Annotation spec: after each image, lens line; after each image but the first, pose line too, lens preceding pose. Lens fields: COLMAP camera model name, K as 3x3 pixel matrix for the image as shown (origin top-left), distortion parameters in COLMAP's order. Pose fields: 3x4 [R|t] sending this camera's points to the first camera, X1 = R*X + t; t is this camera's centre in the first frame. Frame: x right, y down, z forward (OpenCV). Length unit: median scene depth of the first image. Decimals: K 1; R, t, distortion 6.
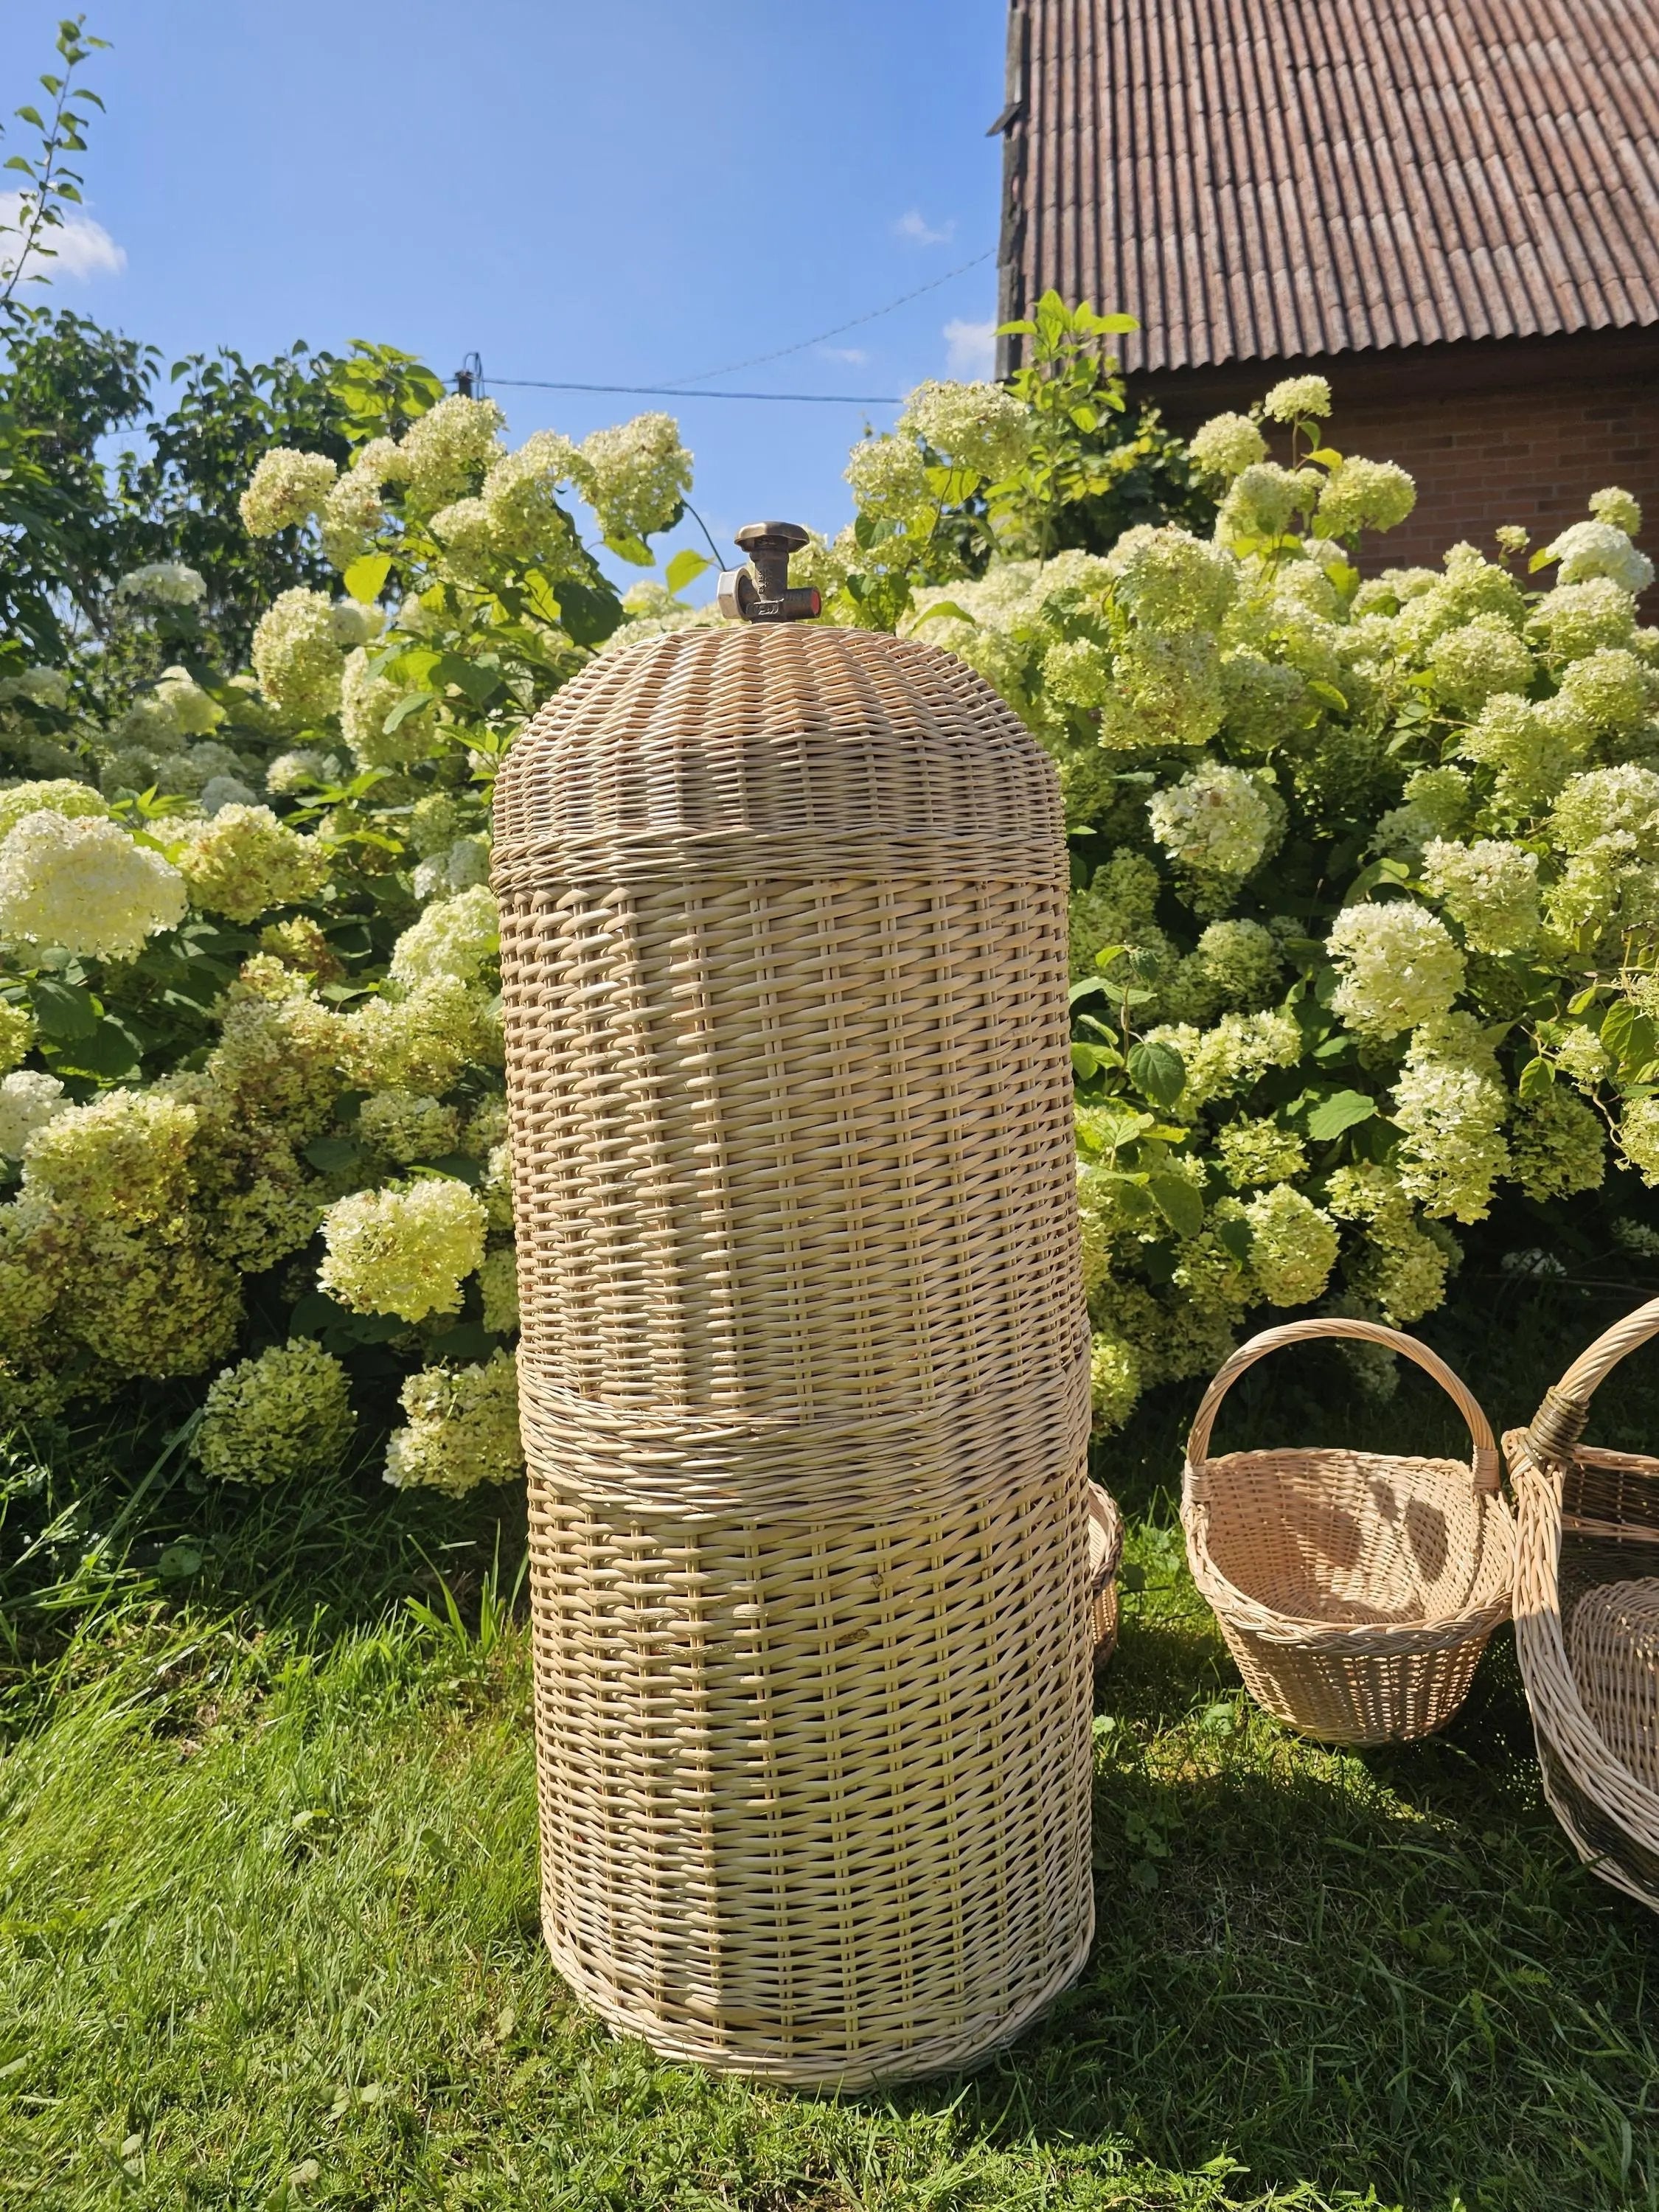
lens RADIAL K [[1587.1, 0, 816.9], [0, 1587.1, 1097.9], [0, 0, 1]] dist [0.060989, -0.049357]
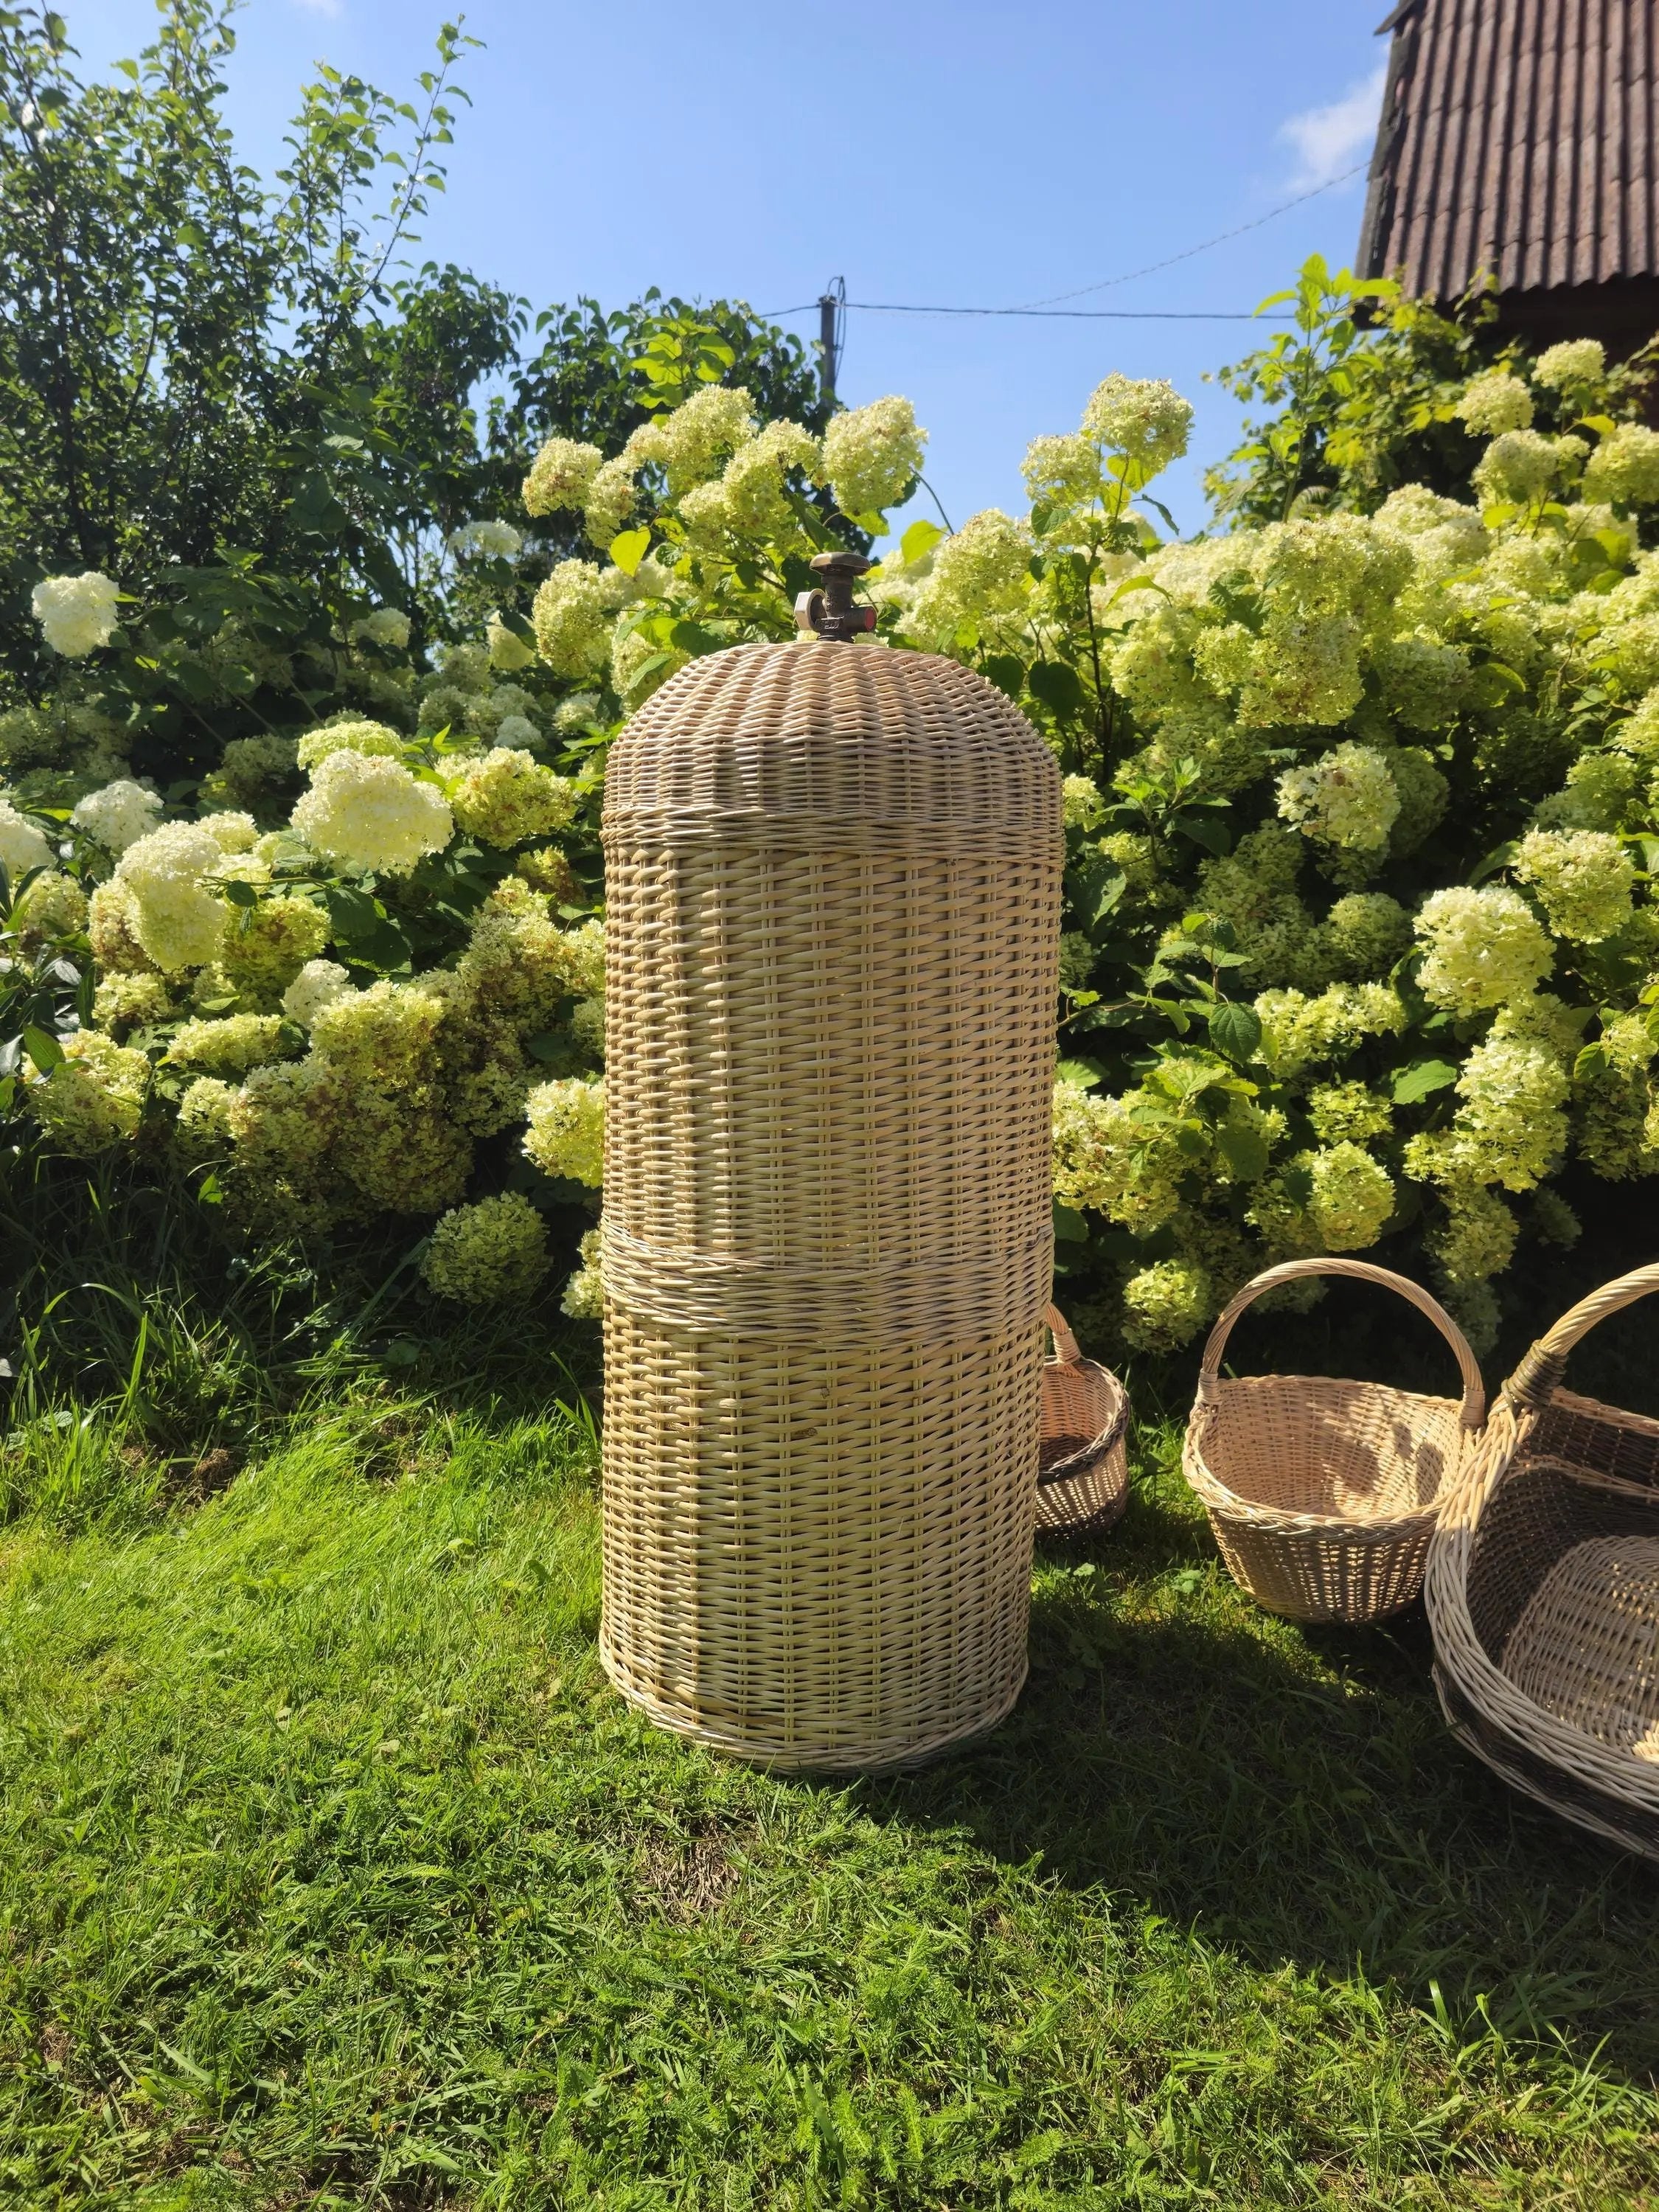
lens RADIAL K [[1823.9, 0, 951.3], [0, 1823.9, 1164.1], [0, 0, 1]] dist [0.149045, -0.215116]
pose [[0.970447, 0.091202, -0.223417, 0.324651], [-0.076174, 0.994270, 0.074999, -0.004162], [0.228976, -0.055764, 0.971833, -0.304377]]
